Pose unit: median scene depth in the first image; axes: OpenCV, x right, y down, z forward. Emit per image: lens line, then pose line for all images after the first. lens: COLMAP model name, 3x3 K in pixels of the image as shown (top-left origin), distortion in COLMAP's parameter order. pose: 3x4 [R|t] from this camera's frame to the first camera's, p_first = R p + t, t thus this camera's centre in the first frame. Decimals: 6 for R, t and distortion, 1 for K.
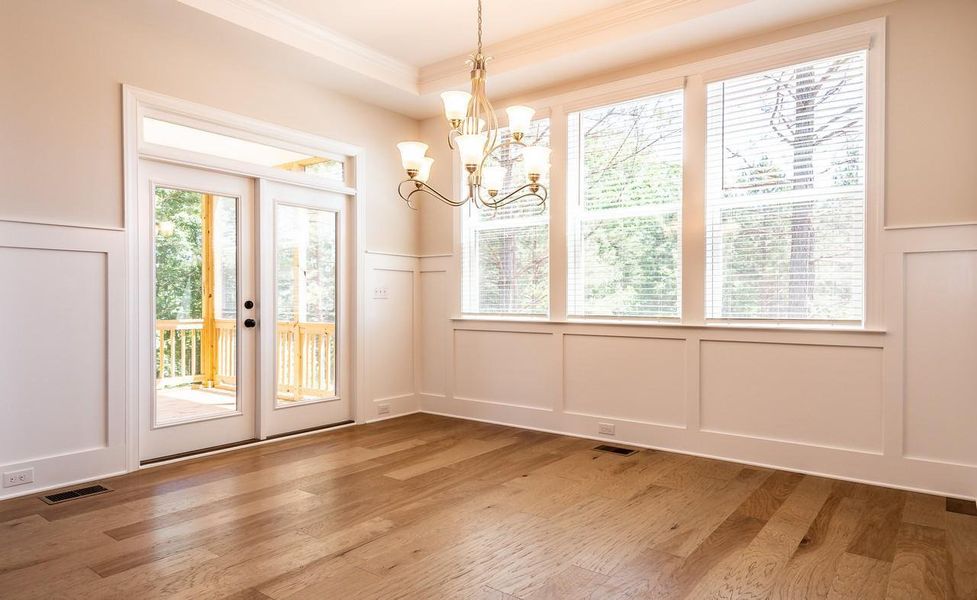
lens RADIAL K [[572.1, 0, 492.7], [0, 572.1, 301.9], [0, 0, 1]] dist [-0.002079, -0.000438]
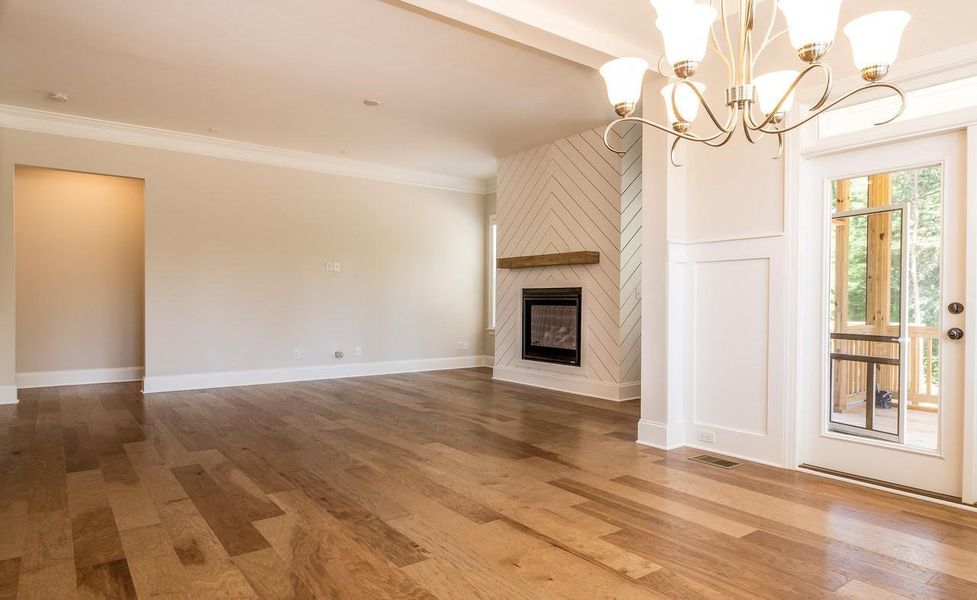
lens RADIAL K [[572.1, 0, 493.1], [0, 572.1, 300.3], [0, 0, 1]] dist [-0.002079, -0.000438]
pose [[-0.260458, -0.005243, -0.965471, 0.573328], [-0.007187, 0.999968, -0.003492, 0.002287], [0.965459, 0.006030, -0.260487, 0.866966]]
